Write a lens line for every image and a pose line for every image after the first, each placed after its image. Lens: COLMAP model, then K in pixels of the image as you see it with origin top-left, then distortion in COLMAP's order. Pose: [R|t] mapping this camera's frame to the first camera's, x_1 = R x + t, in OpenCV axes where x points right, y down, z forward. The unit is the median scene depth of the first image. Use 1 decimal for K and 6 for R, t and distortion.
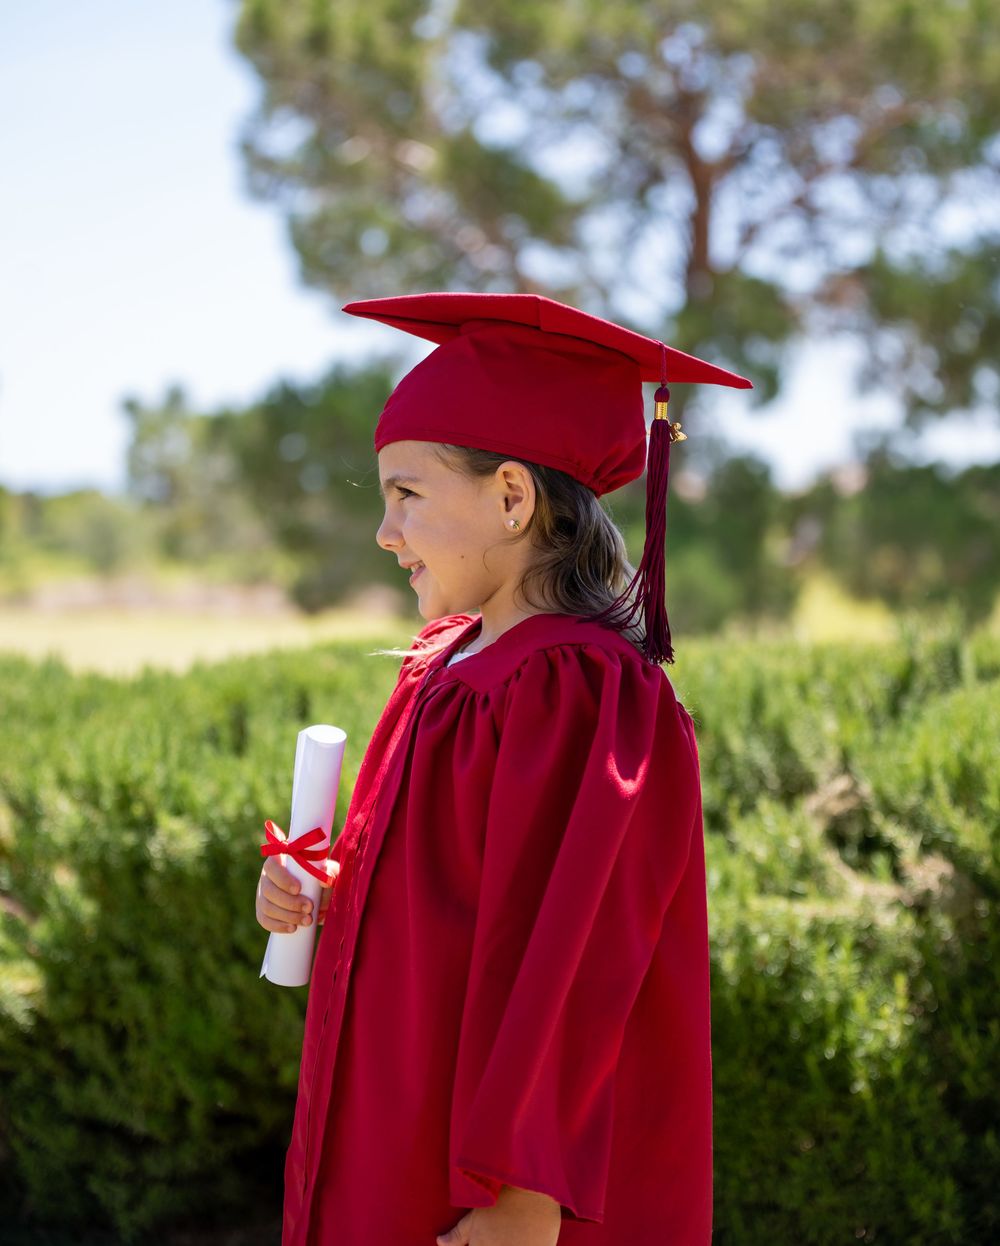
lens RADIAL K [[3008.0, 0, 502.7], [0, 3008.0, 612.7], [0, 0, 1]] dist [-0.121382, 0.000000]
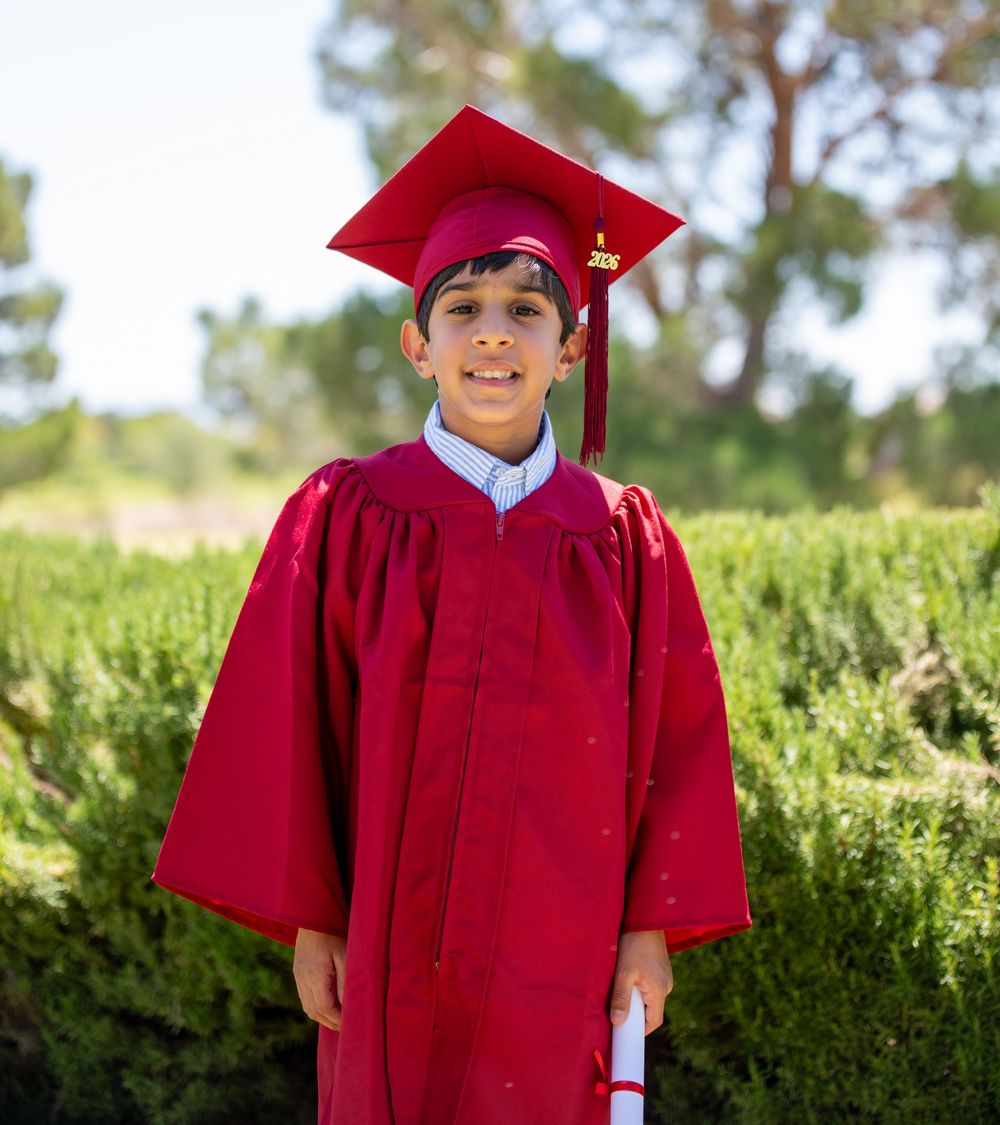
lens RADIAL K [[3003.3, 0, 510.7], [0, 3003.3, 507.0], [0, 0, 1]] dist [-0.100958, 0.000000]
pose [[0.999693, 0.007389, -0.023638, 0.004255], [-0.007649, 0.999911, -0.010887, 0.020128], [0.023556, 0.011065, 0.999661, 0.060741]]
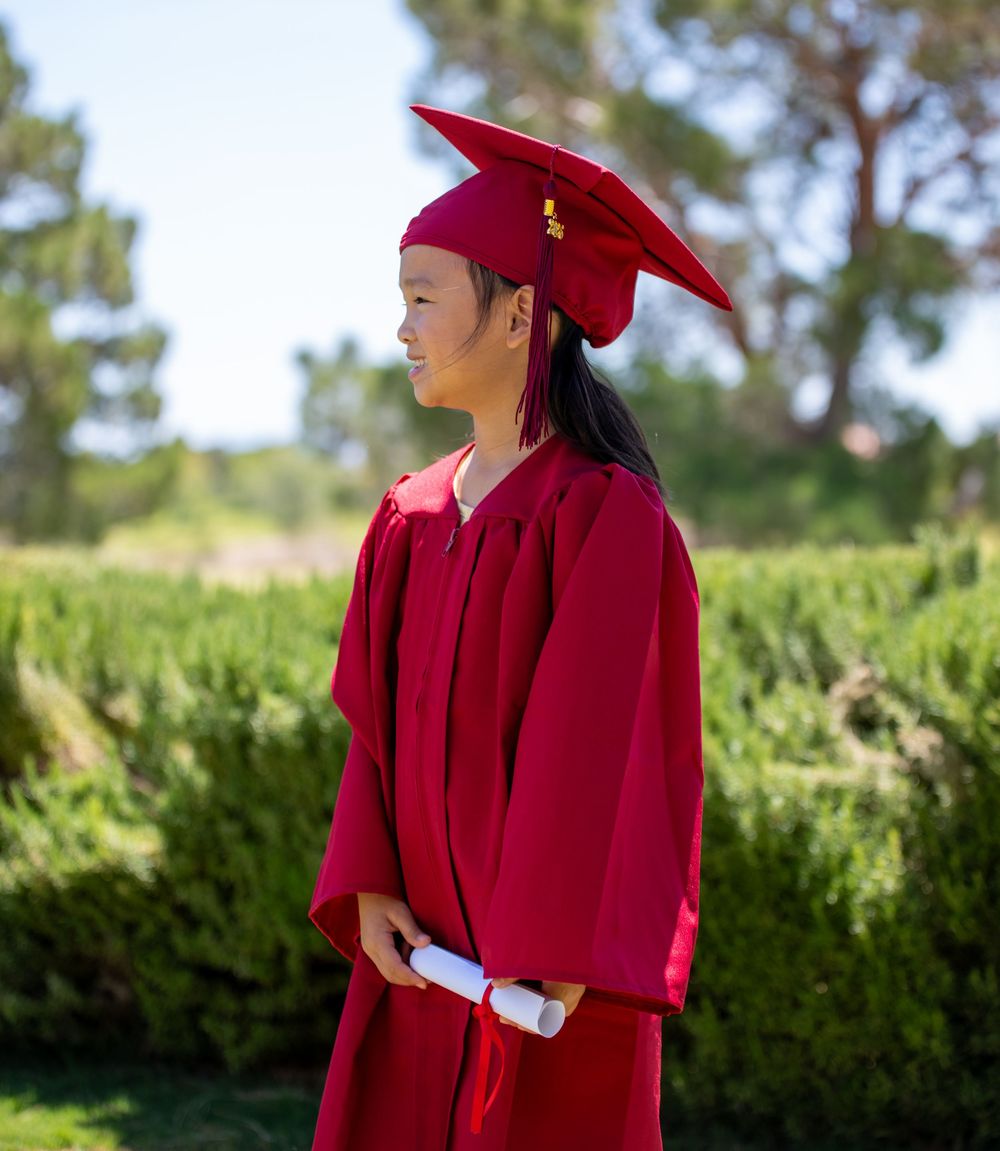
lens RADIAL K [[3057.5, 0, 527.2], [0, 3057.5, 522.8], [0, 0, 1]] dist [-0.112329, 0.000000]
pose [[0.998436, 0.003066, -0.055814, 0.049698], [-0.004002, 0.999853, -0.016667, 0.019763], [0.055755, 0.016865, 0.998302, -0.154428]]
